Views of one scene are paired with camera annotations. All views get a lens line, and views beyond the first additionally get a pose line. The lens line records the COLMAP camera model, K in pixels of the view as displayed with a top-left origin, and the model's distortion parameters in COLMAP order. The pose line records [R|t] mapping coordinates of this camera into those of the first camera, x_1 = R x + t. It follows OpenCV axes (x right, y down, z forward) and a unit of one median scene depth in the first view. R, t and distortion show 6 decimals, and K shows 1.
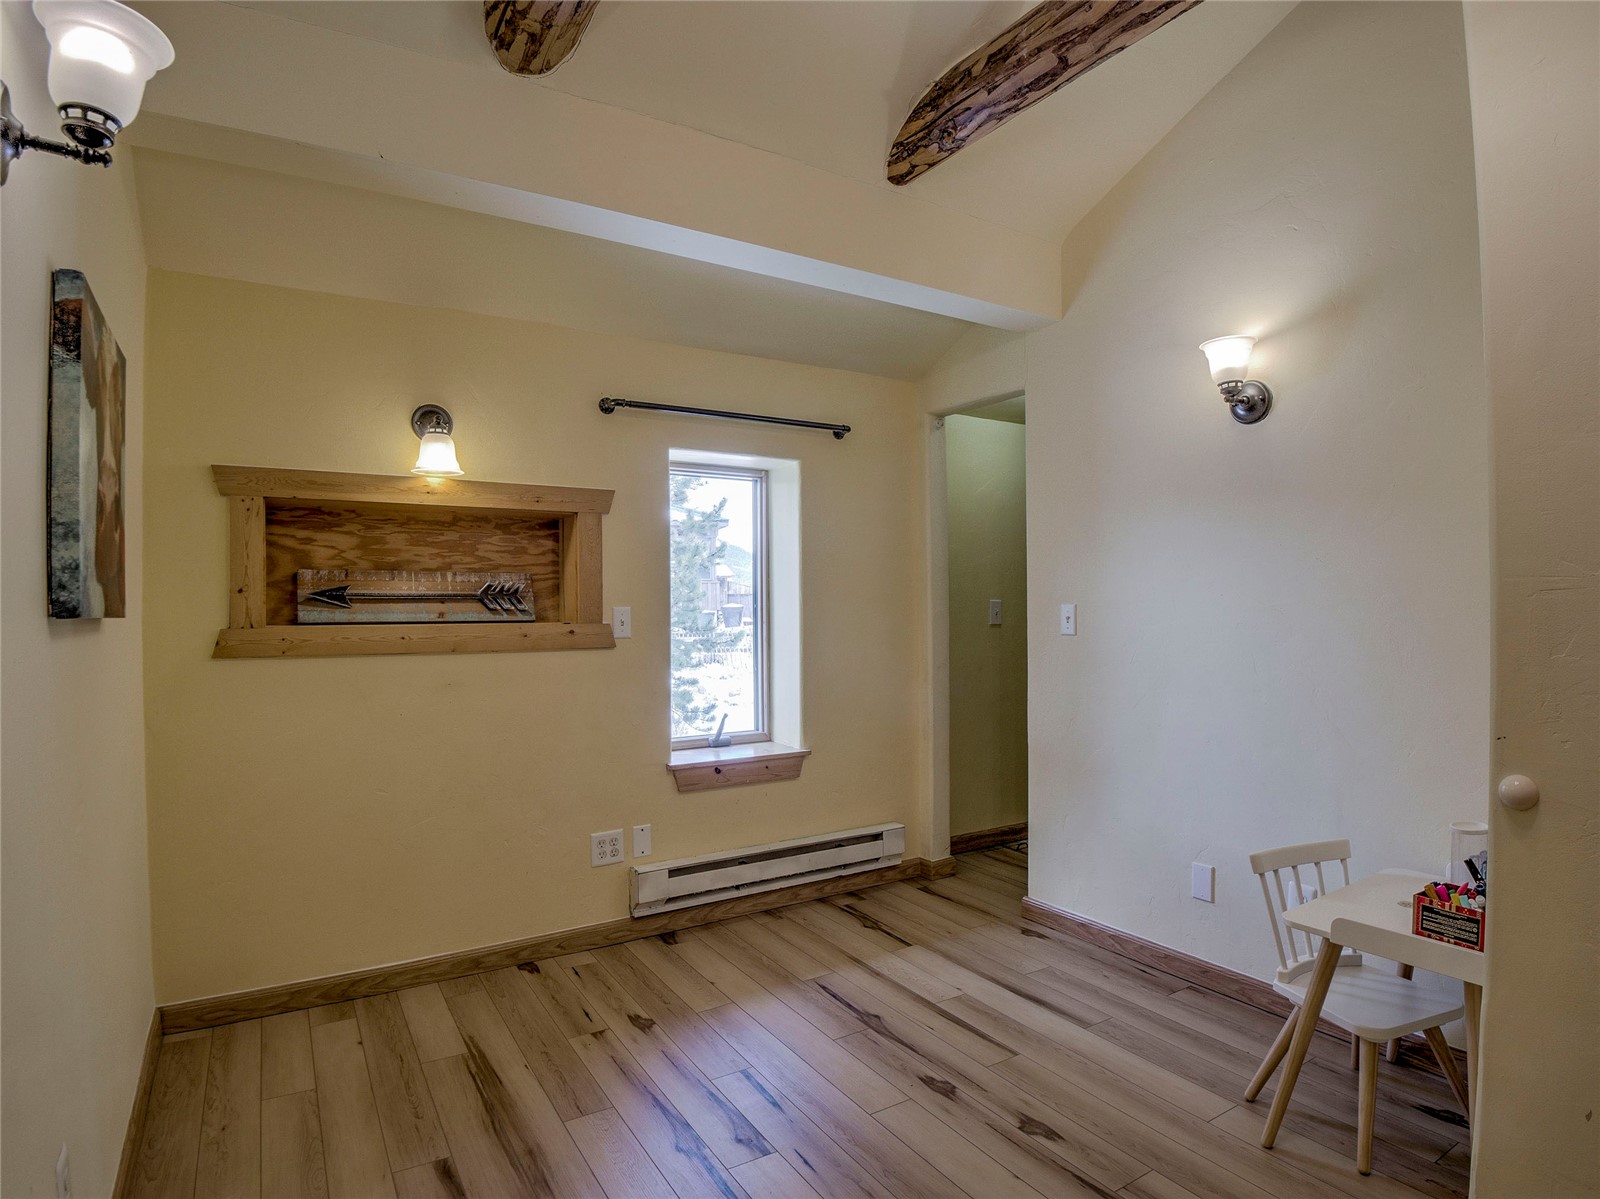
lens RADIAL K [[874.6, 0, 801.8], [0, 874.6, 610.9], [0, 0, 1]] dist [-0.043768, -0.012624]
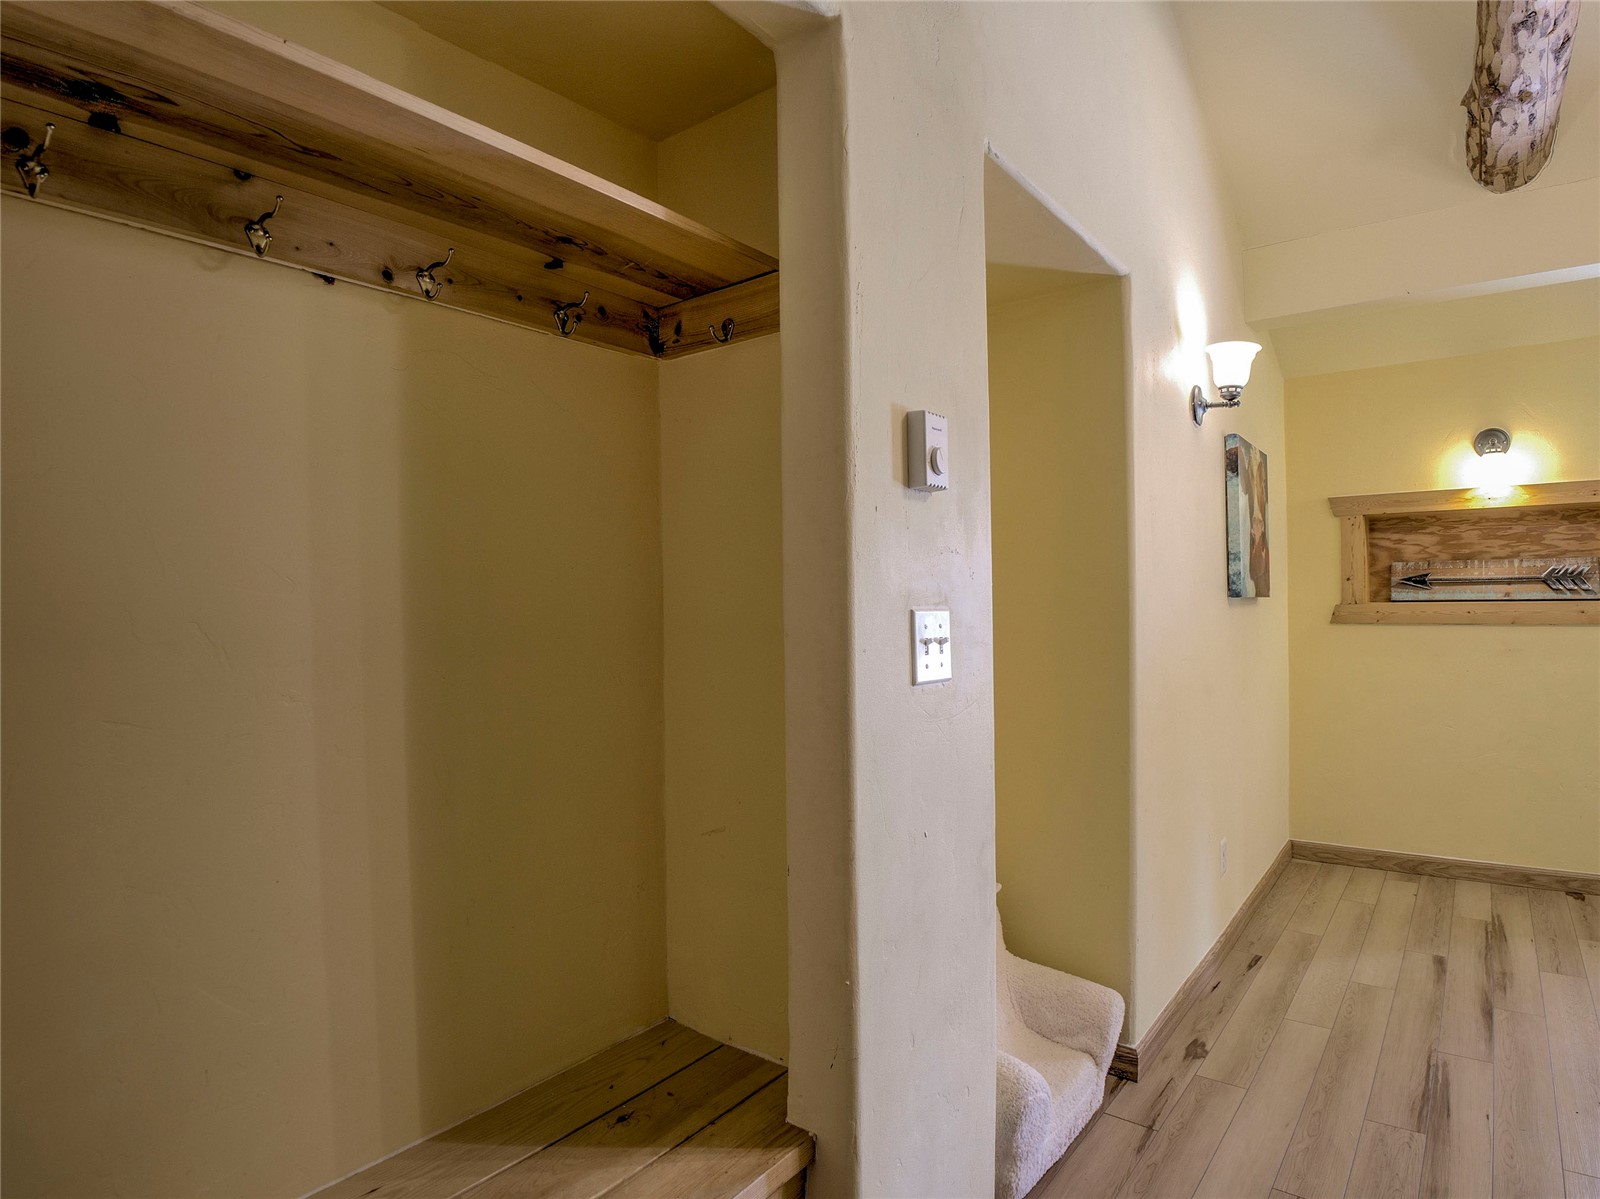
lens RADIAL K [[874.6, 0, 804.4], [0, 874.6, 607.6], [0, 0, 1]] dist [-0.043768, -0.012624]
pose [[0.347587, 0.007112, -0.937621, 0.385982], [0.010687, 0.999876, 0.011546, -0.001033], [0.937587, -0.014034, 0.347468, -0.381194]]
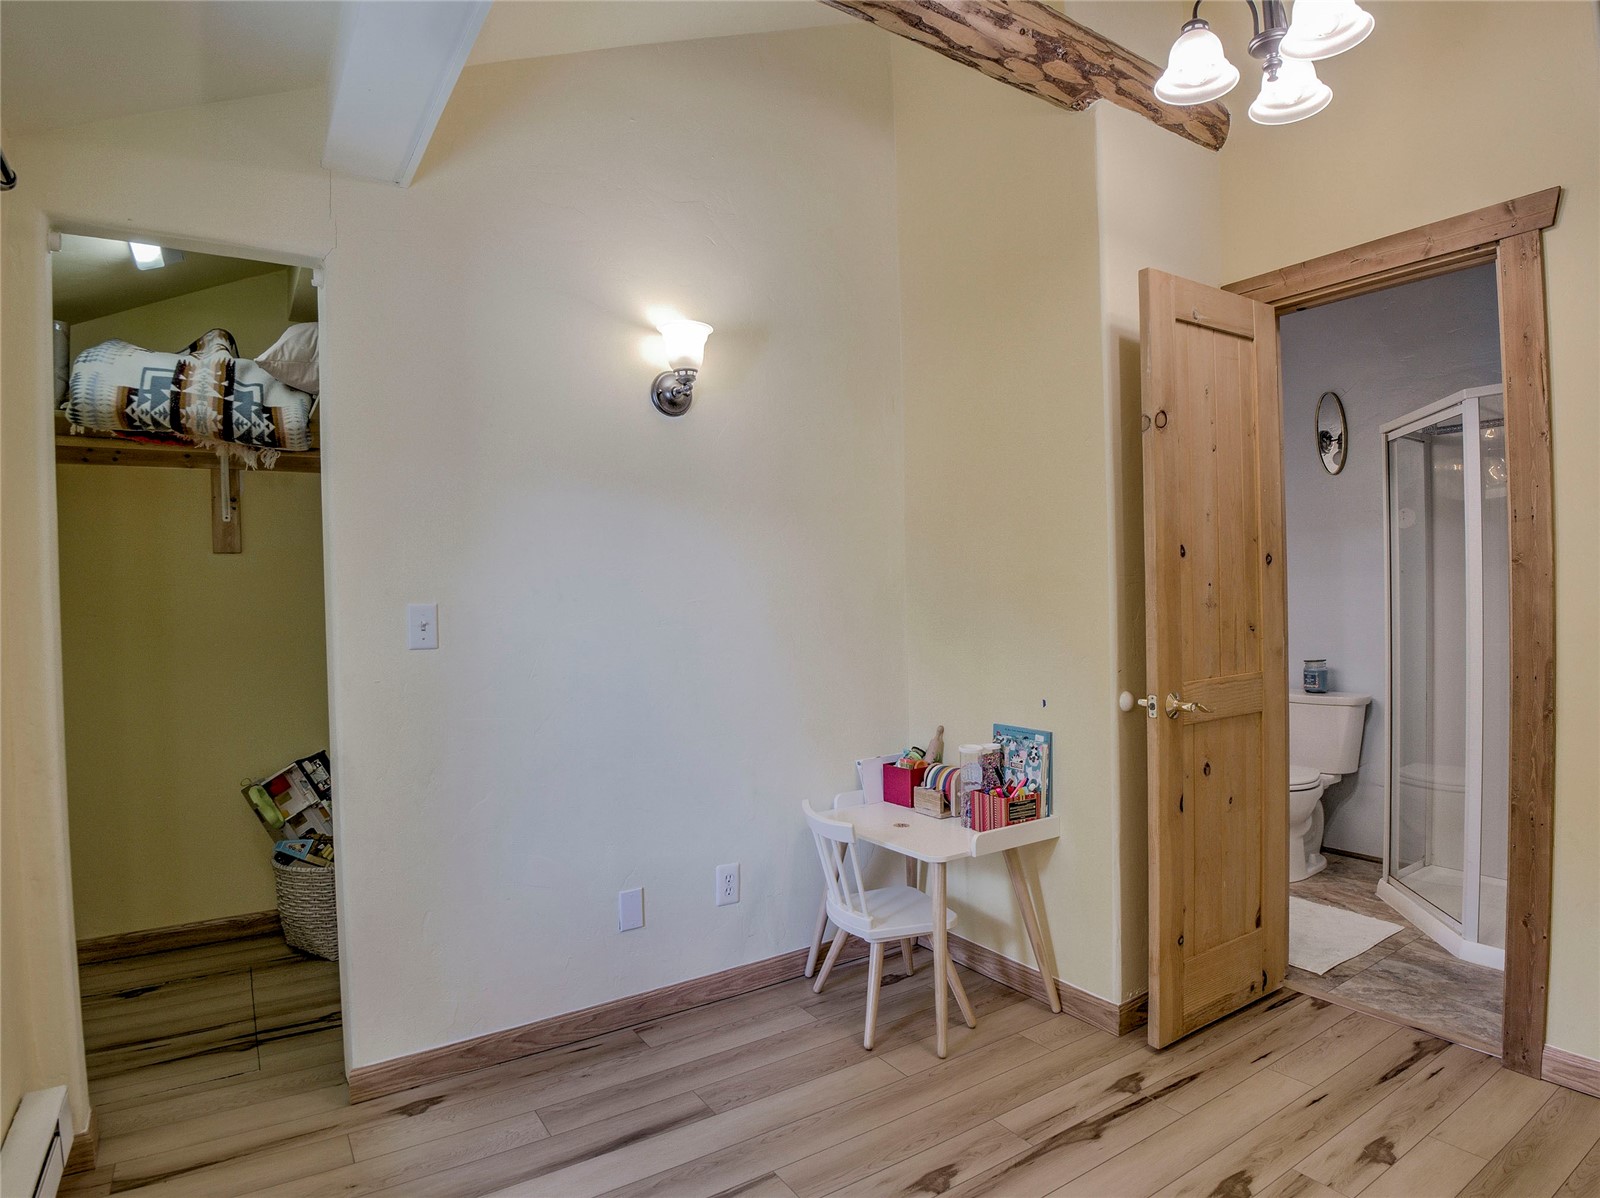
lens RADIAL K [[874.6, 0, 808.1], [0, 874.6, 607.1], [0, 0, 1]] dist [-0.043768, -0.012624]
pose [[-0.024134, -0.002249, 0.999706, -0.903297], [0.024852, 0.999687, 0.002849, 0.002265], [-0.999400, 0.024913, -0.024071, 1.686714]]
